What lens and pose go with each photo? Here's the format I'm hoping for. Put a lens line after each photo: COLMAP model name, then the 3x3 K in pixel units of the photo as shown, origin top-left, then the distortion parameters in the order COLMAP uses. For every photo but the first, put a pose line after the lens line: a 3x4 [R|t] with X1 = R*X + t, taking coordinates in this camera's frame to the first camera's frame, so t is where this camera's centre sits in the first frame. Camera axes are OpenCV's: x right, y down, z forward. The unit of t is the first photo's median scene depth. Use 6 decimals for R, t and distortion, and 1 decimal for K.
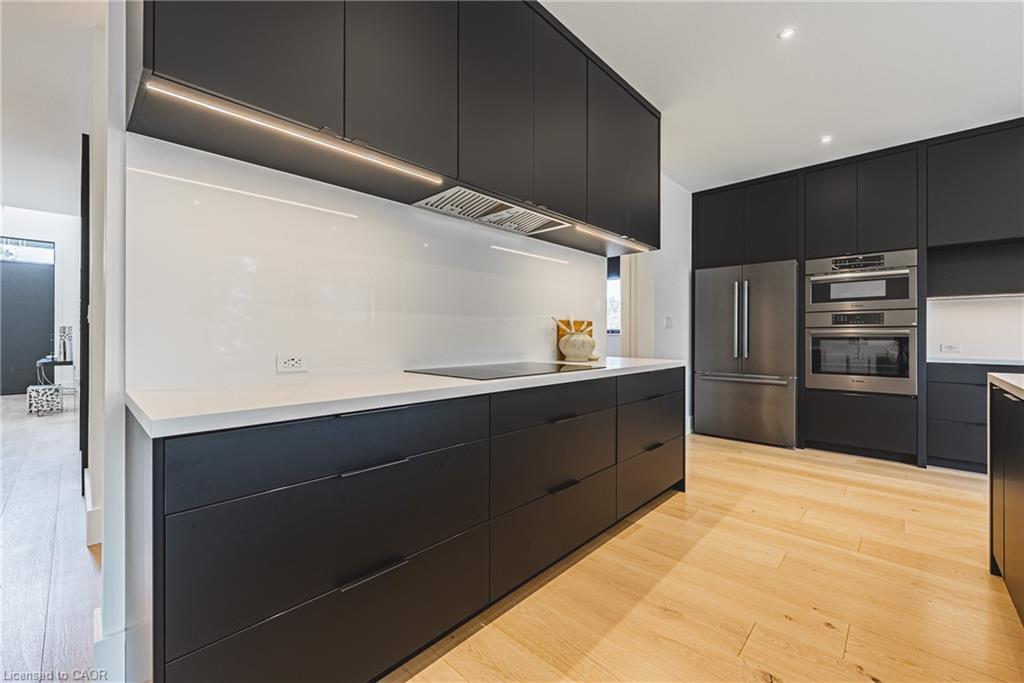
lens RADIAL K [[421.9, 0, 474.3], [0, 421.9, 328.4], [0, 0, 1]] dist [0.004481, -0.000087]
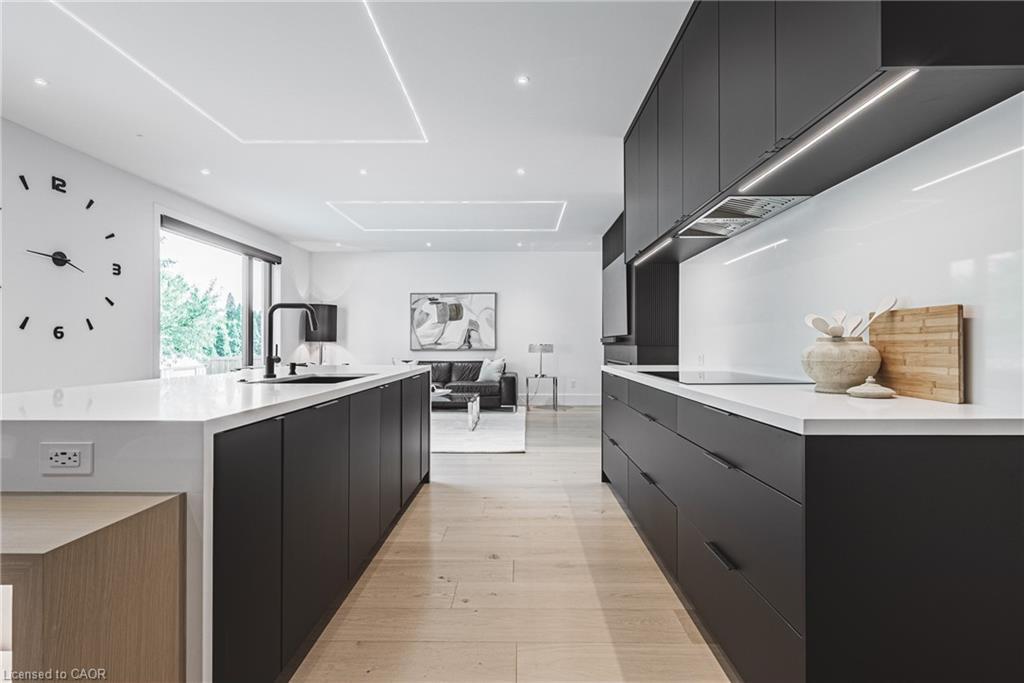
lens RADIAL K [[526.2, 0, 515.8], [0, 526.2, 340.7], [0, 0, 1]] dist [-0.000585, 0.000012]
pose [[-0.703333, -0.002676, -0.710855, 0.808353], [0.008175, 0.999896, -0.011852, 0.016885], [0.710813, -0.014147, -0.703238, 0.970233]]
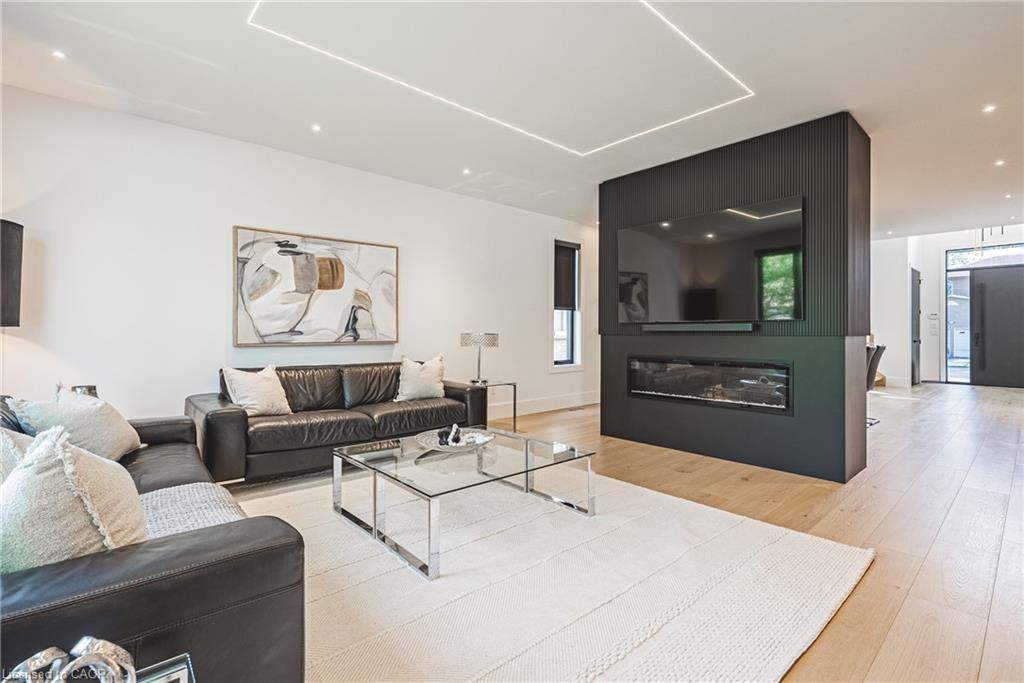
lens RADIAL K [[470.8, 0, 513.3], [0, 470.8, 328.3], [0, 0, 1]] dist [-0.003630, -0.001699]
pose [[-0.037477, -0.008721, -0.999259, 0.396679], [0.009524, 0.999913, -0.009084, 0.003684], [0.999252, -0.009857, -0.037391, -0.556005]]
